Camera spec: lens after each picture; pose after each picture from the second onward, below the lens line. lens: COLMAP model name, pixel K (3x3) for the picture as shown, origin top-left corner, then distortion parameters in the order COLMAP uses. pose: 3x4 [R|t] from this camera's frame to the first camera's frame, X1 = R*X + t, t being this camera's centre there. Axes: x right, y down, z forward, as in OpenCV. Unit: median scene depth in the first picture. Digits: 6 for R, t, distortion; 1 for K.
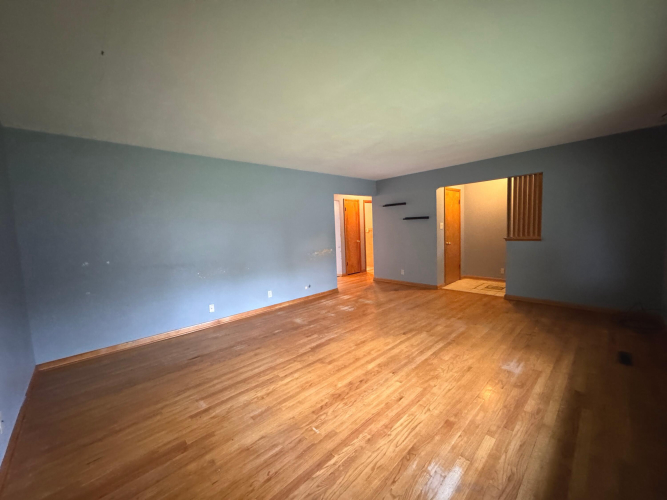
lens RADIAL K [[265.9, 0, 333.5], [0, 265.9, 250.0], [0, 0, 1]] dist [-0.002898, -0.000238]
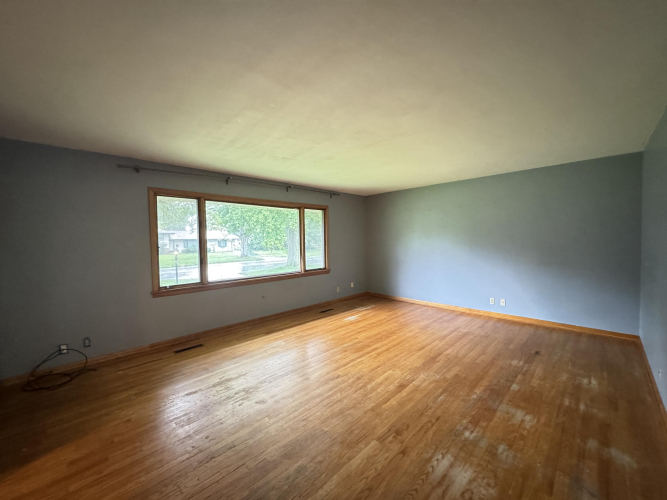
lens RADIAL K [[265.9, 0, 333.5], [0, 265.9, 250.0], [0, 0, 1]] dist [-0.002898, -0.000238]
pose [[-0.998173, 0.057369, -0.018932, 0.277988], [0.054523, 0.990445, 0.126672, -0.176107], [0.026018, 0.125409, -0.991764, 1.794378]]
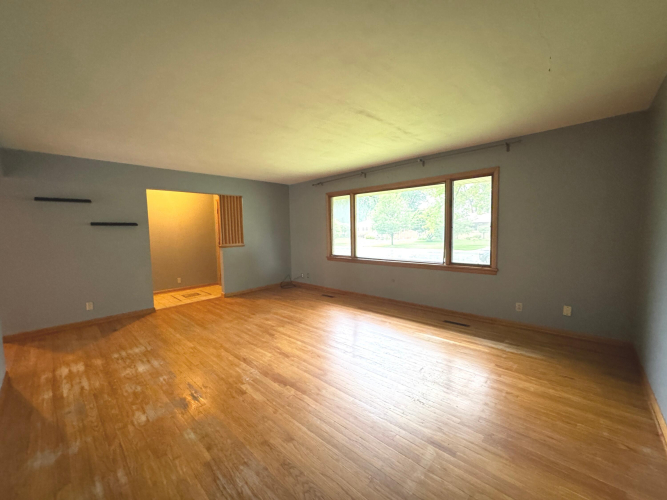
lens RADIAL K [[267.9, 0, 333.5], [0, 267.9, 250.0], [0, 0, 1]] dist [-0.002545, -0.000093]
pose [[-0.058786, -0.033676, 0.997702, -0.777671], [0.108658, 0.993277, 0.039929, -0.026116], [-0.992340, 0.110755, -0.054732, 0.802662]]
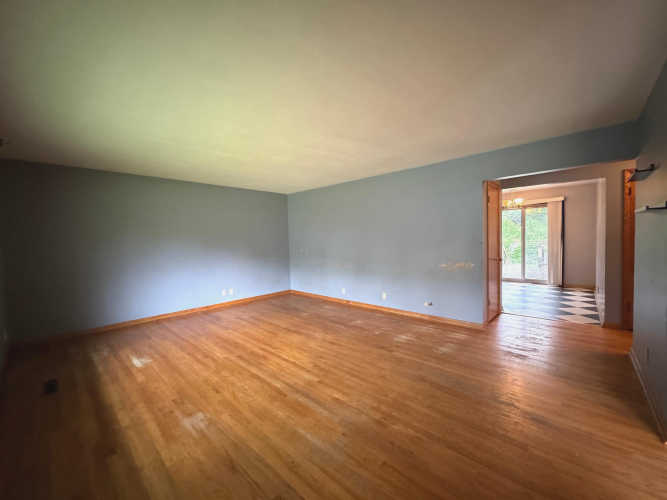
lens RADIAL K [[265.9, 0, 333.5], [0, 265.9, 250.0], [0, 0, 1]] dist [-0.002898, -0.000238]
pose [[0.064662, 0.078836, -0.994788, 1.086346], [-0.062618, 0.995231, 0.074800, -0.113637], [0.995941, 0.057455, 0.069290, 0.995461]]
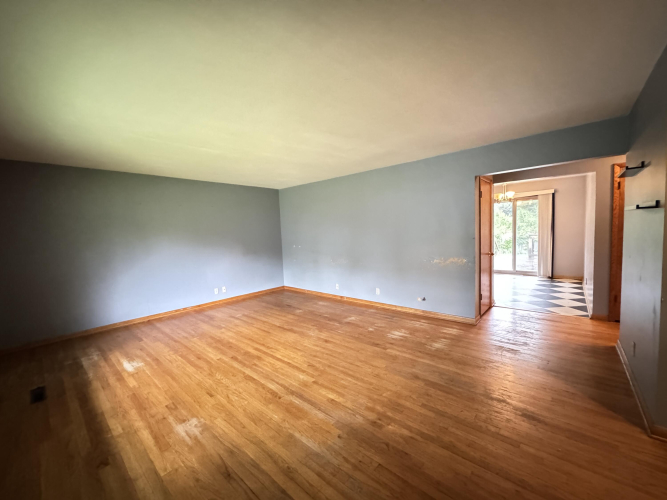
lens RADIAL K [[265.9, 0, 333.5], [0, 265.9, 250.0], [0, 0, 1]] dist [-0.002898, -0.000238]
pose [[0.090712, 0.107595, -0.990048, 1.074473], [-0.049778, 0.993394, 0.103398, -0.136106], [0.994632, 0.039904, 0.095469, 0.996793]]
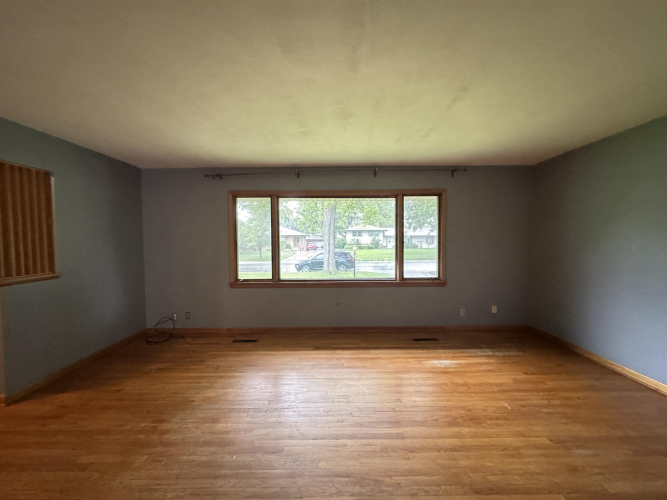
lens RADIAL K [[265.9, 0, 333.5], [0, 265.9, 250.0], [0, 0, 1]] dist [-0.002898, -0.000238]
pose [[-0.724203, 0.016925, 0.689379, -0.185440], [0.096966, 0.992265, 0.077504, -0.112286], [-0.682736, 0.122975, -0.720243, 1.279043]]
